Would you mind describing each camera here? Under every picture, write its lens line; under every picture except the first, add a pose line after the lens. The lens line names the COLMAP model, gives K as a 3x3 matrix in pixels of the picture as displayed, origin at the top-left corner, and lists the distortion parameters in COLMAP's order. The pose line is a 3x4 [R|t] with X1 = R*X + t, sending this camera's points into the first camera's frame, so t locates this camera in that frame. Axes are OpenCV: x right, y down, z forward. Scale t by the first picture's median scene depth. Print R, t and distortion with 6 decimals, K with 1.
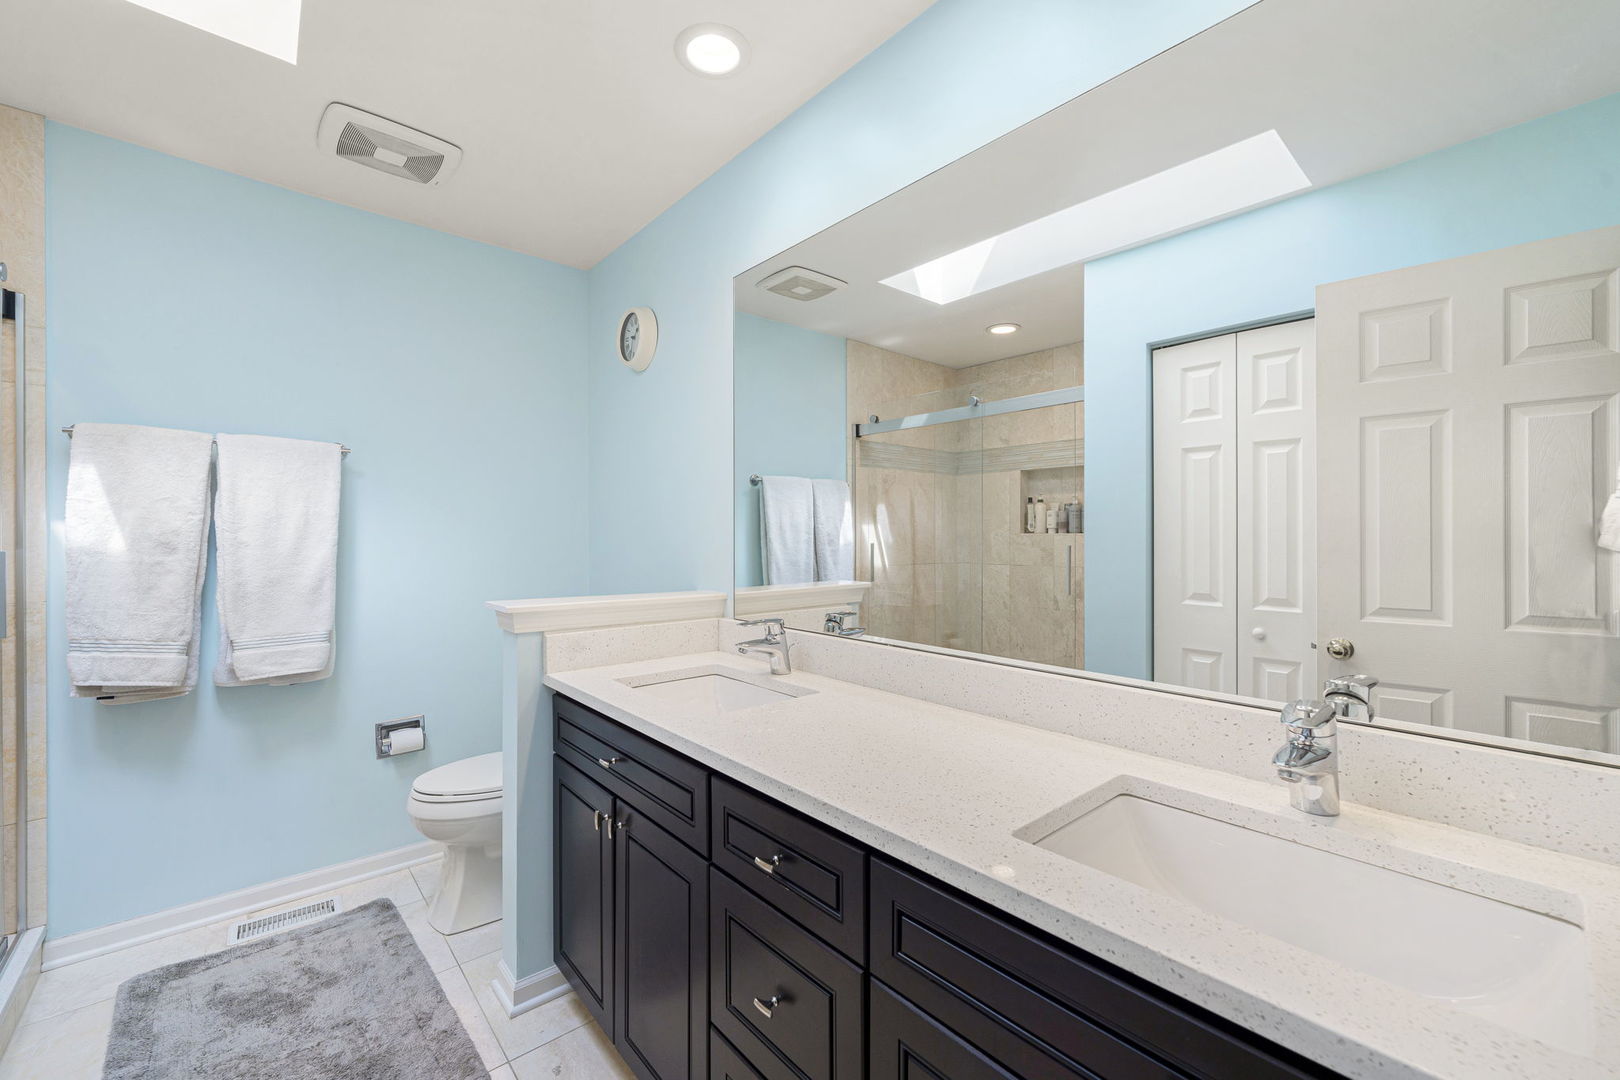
lens RADIAL K [[657.3, 0, 806.1], [0, 657.3, 539.3], [0, 0, 1]] dist [0.000255, 0.000191]
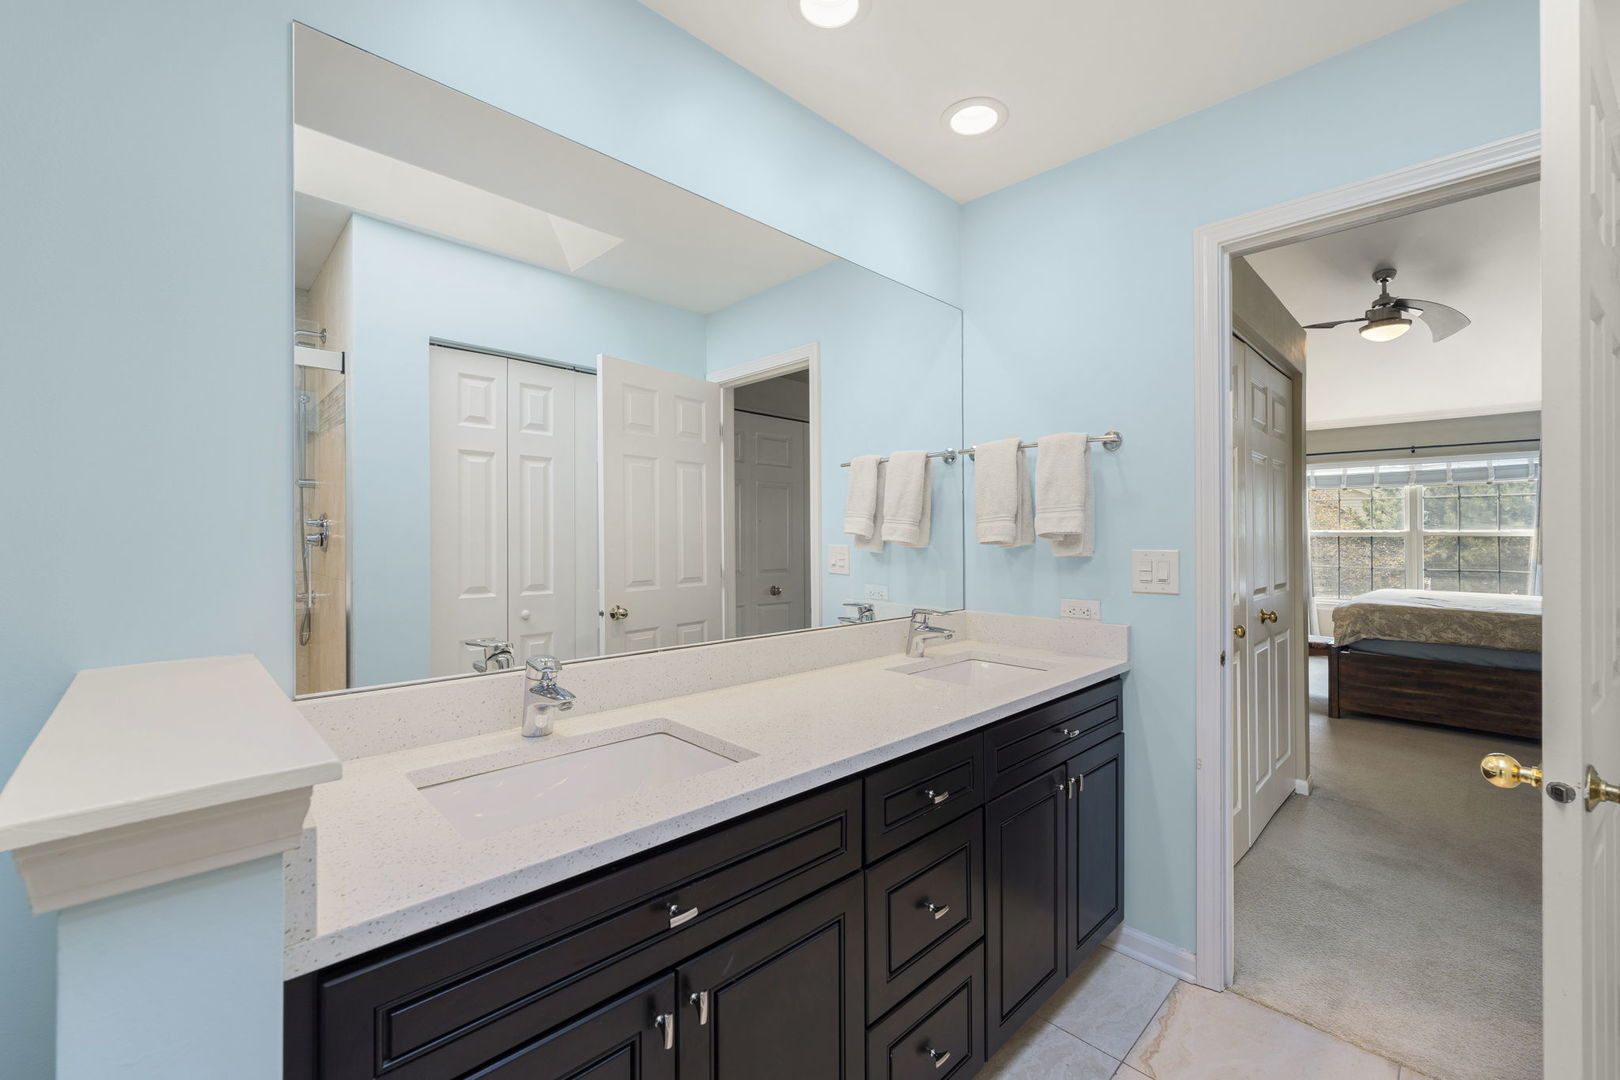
lens RADIAL K [[657.3, 0, 806.1], [0, 657.3, 539.3], [0, 0, 1]] dist [0.000255, 0.000191]
pose [[-0.061853, -0.004796, 0.998074, -0.548841], [0.000209, 0.999988, 0.004818, -0.000871], [-0.998085, 0.000507, -0.061852, 0.565611]]
